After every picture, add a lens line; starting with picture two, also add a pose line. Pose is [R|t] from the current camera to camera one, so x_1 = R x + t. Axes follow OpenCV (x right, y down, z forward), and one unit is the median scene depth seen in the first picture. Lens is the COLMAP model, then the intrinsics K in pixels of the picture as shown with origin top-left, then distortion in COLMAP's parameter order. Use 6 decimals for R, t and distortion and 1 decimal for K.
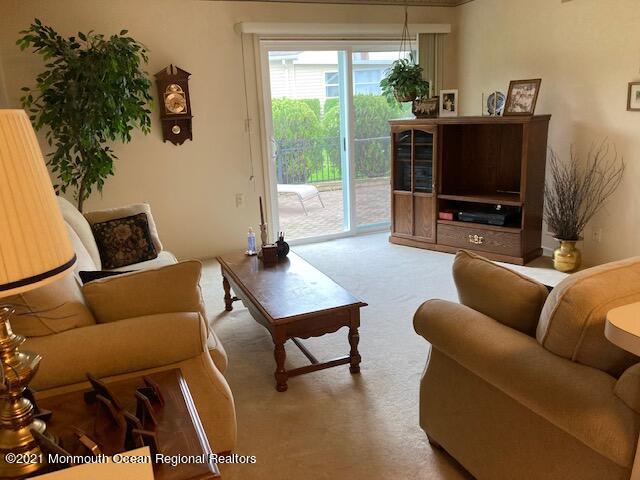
lens RADIAL K [[527.2, 0, 320.0], [0, 527.2, 240.0], [0, 0, 1]] dist [0.007816, -0.000137]
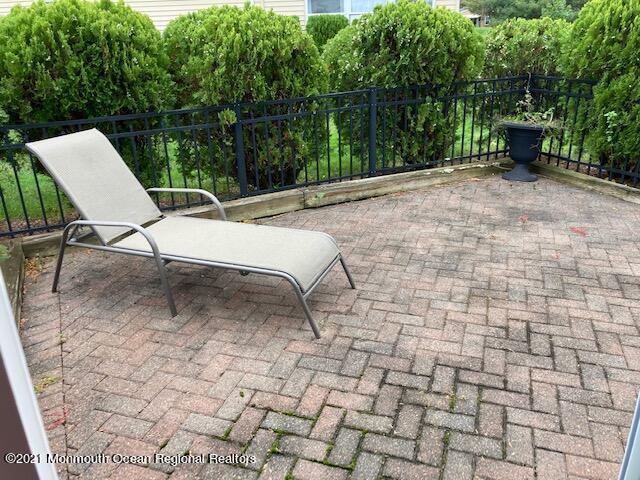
lens RADIAL K [[536.5, 0, 320.0], [0, 536.5, 240.0], [0, 0, 1]] dist [-0.009411, -0.003909]
pose [[0.998184, -0.012075, 0.059017, -0.034855], [0.004504, 0.991921, 0.126780, -0.125018], [-0.060071, -0.126284, 0.990174, 0.506828]]
